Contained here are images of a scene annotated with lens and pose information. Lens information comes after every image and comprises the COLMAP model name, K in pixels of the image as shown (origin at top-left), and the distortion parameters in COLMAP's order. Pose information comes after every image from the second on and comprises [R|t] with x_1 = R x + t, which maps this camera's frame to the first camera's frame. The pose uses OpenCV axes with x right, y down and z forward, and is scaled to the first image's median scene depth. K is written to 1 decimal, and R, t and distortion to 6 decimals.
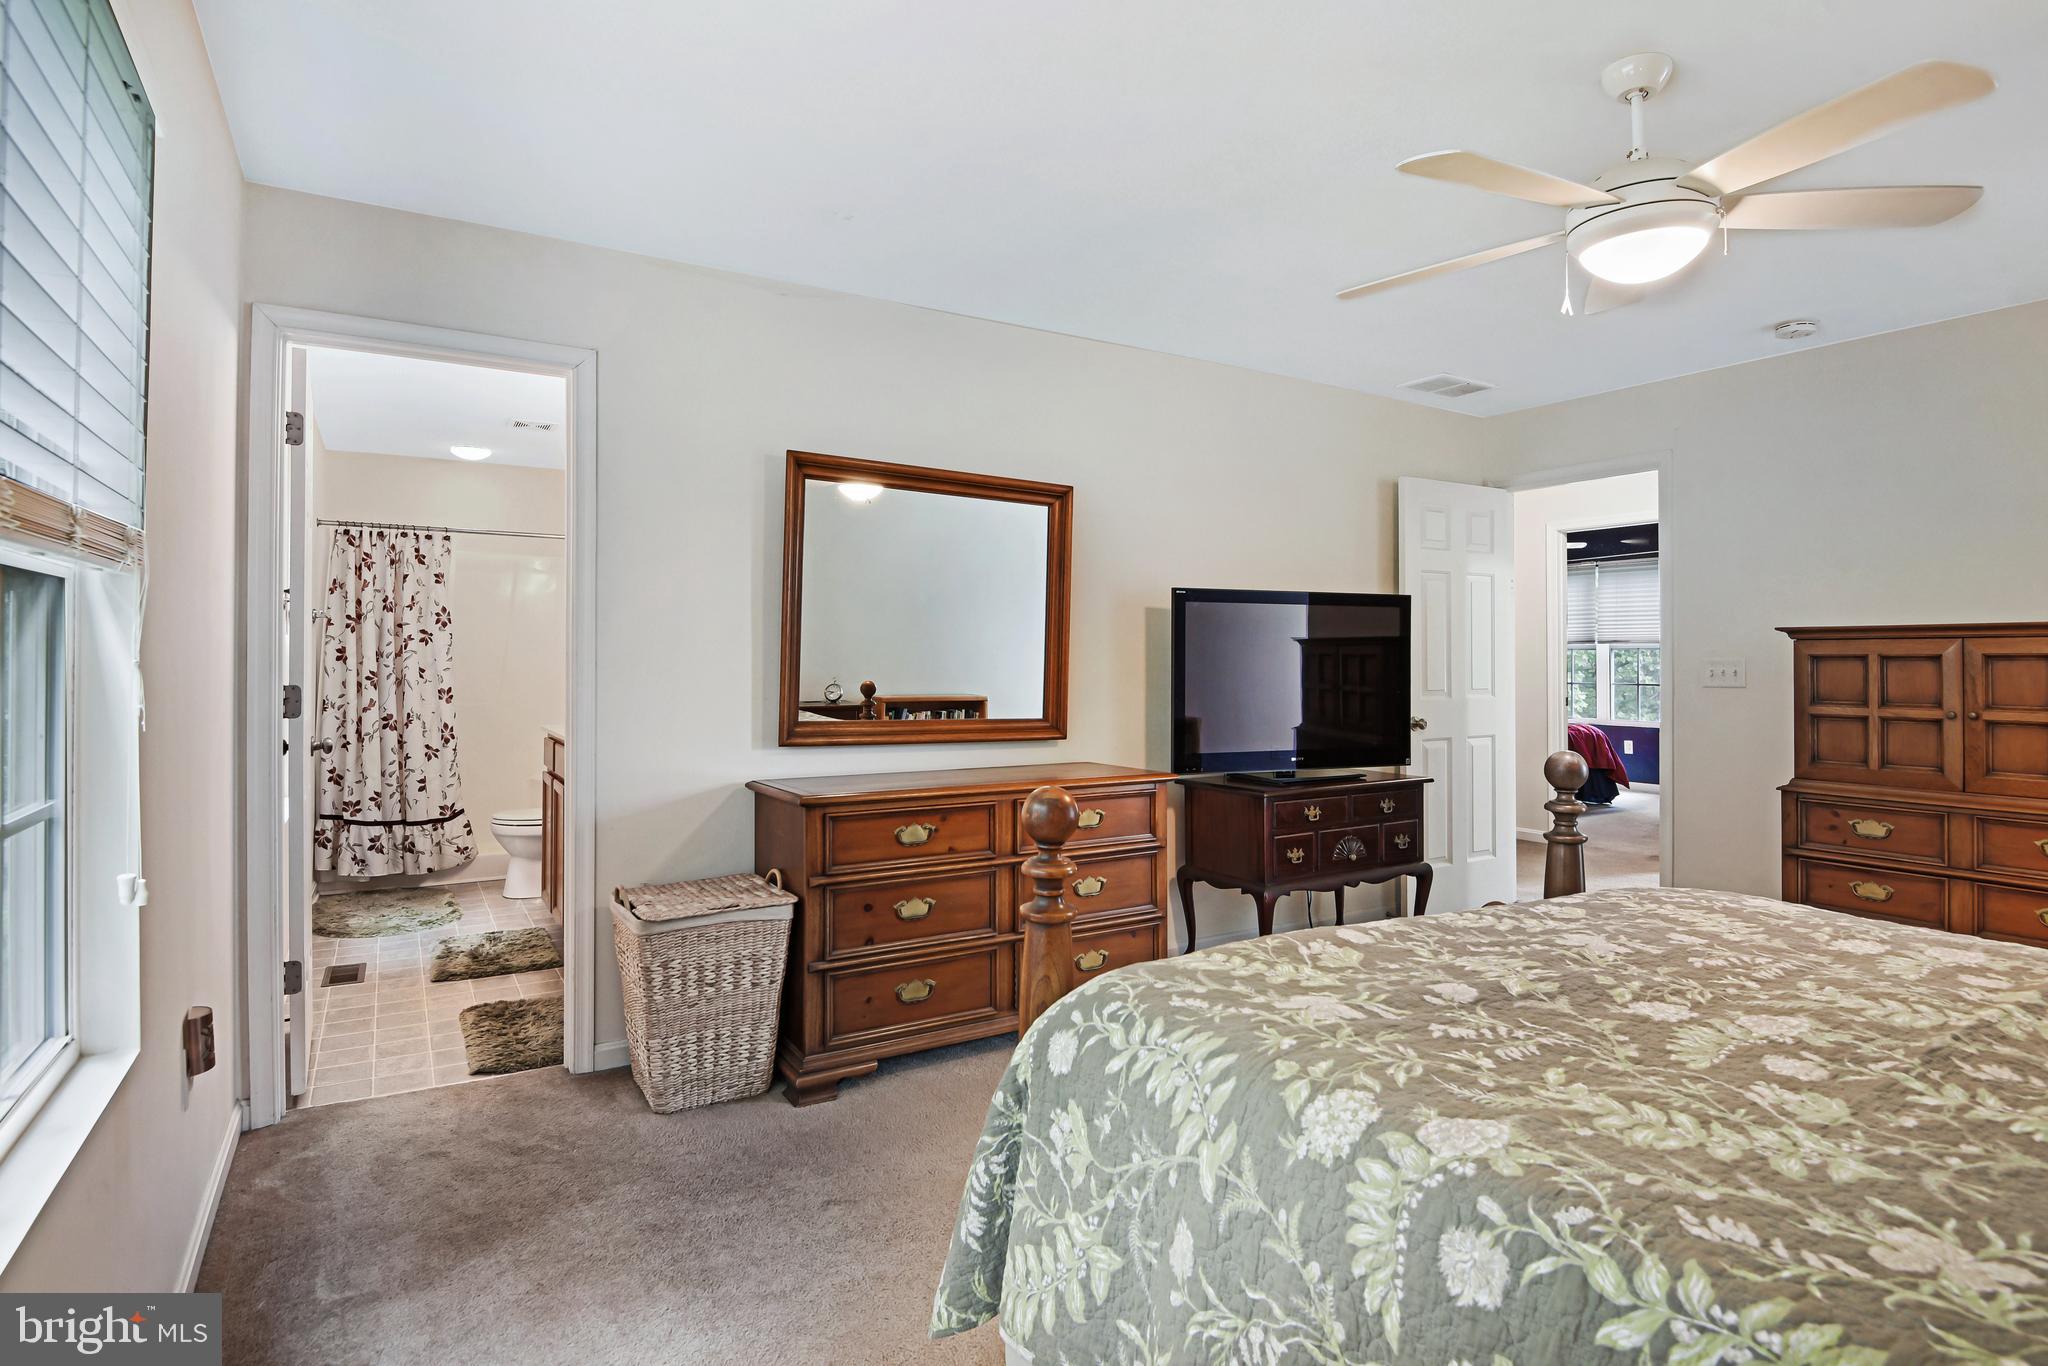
lens RADIAL K [[1066.0, 0, 1008.3], [0, 1066.0, 667.4], [0, 0, 1]] dist [0.023766, -0.000384]
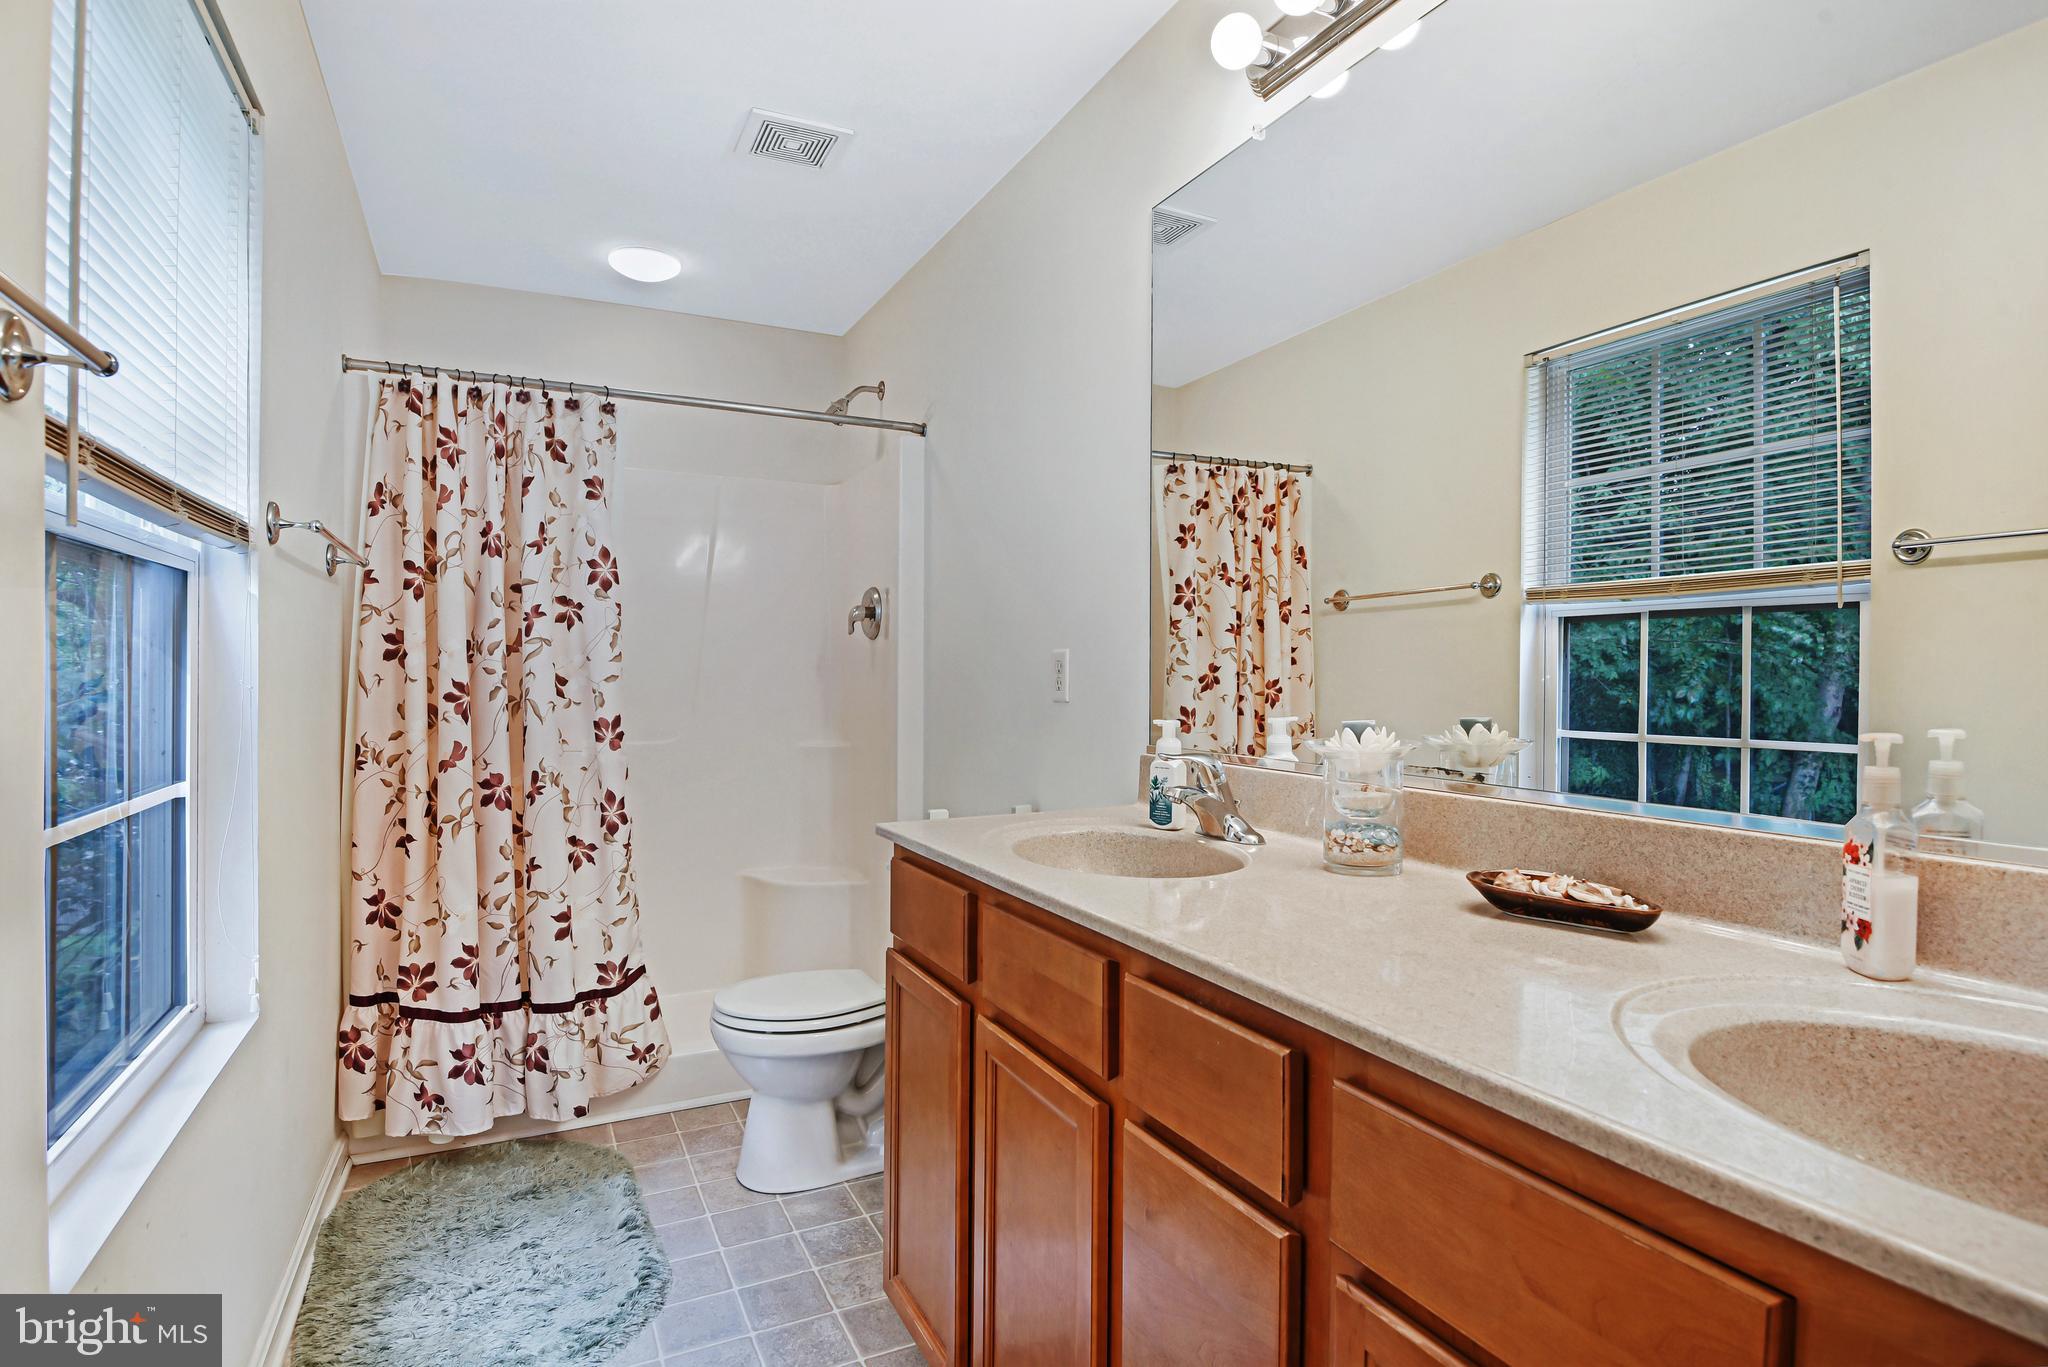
lens RADIAL K [[1066.0, 0, 1040.1], [0, 1066.0, 682.8], [0, 0, 1]] dist [0.023766, -0.000384]
pose [[0.997697, -0.001830, -0.067807, -0.307217], [0.002244, 0.999979, 0.006030, 0.001374], [0.067794, -0.006168, 0.997680, 0.549525]]
